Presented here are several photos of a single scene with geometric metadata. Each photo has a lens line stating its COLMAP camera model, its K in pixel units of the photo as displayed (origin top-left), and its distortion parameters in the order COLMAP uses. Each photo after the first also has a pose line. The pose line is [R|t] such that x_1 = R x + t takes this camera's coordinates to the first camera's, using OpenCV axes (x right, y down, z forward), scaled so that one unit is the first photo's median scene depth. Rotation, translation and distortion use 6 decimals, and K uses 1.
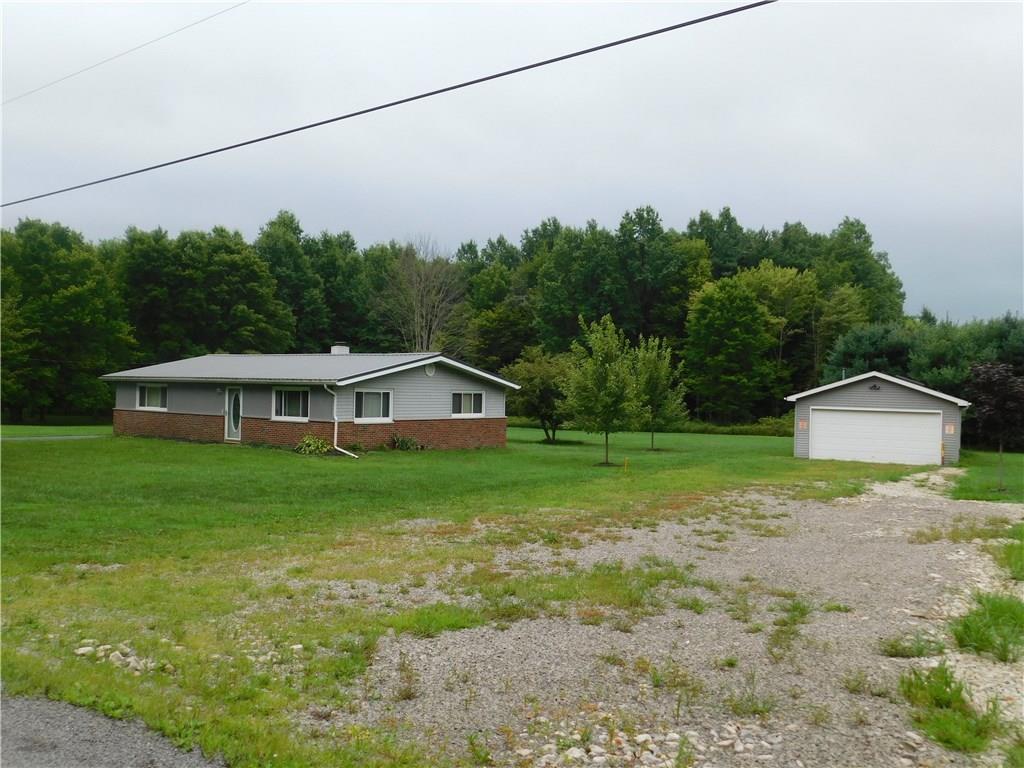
lens RADIAL K [[893.7, 0, 511.0], [0, 893.7, 392.5], [0, 0, 1]] dist [-0.004863, -0.008889]
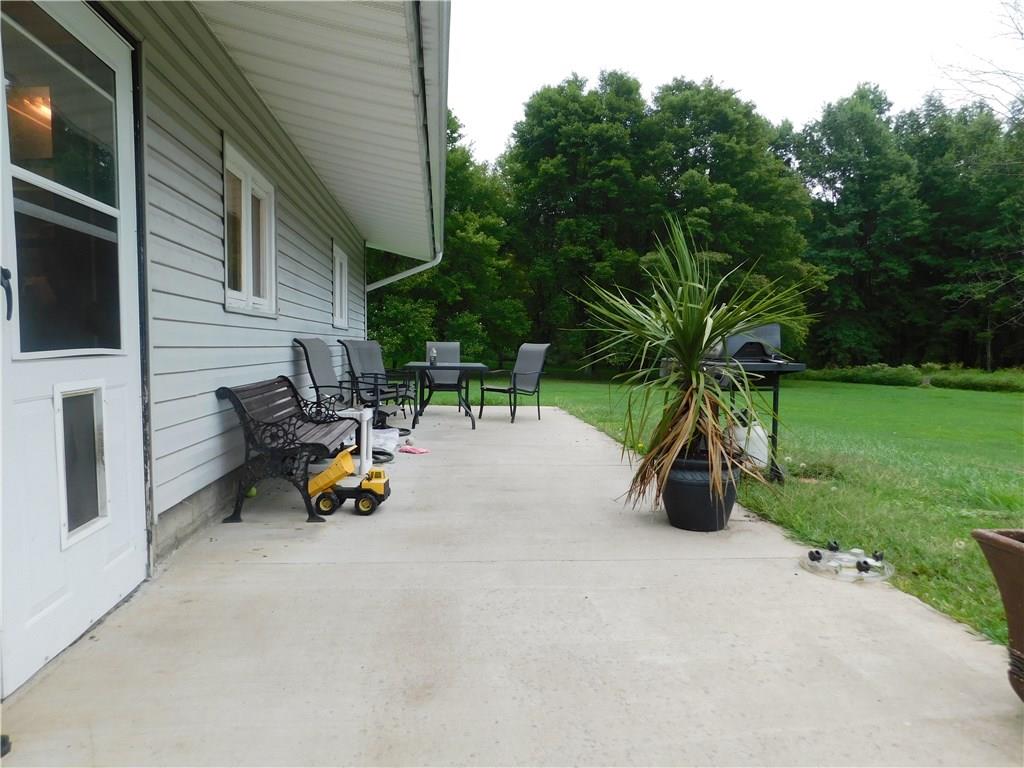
lens RADIAL K [[674.7, 0, 504.5], [0, 674.7, 390.0], [0, 0, 1]] dist [-0.064676, 0.048080]
pose [[0.658648, 0.034816, -0.751645, -0.044196], [0.003457, 0.998778, 0.049292, 0.013083], [0.752443, -0.035065, 0.657723, 0.468456]]
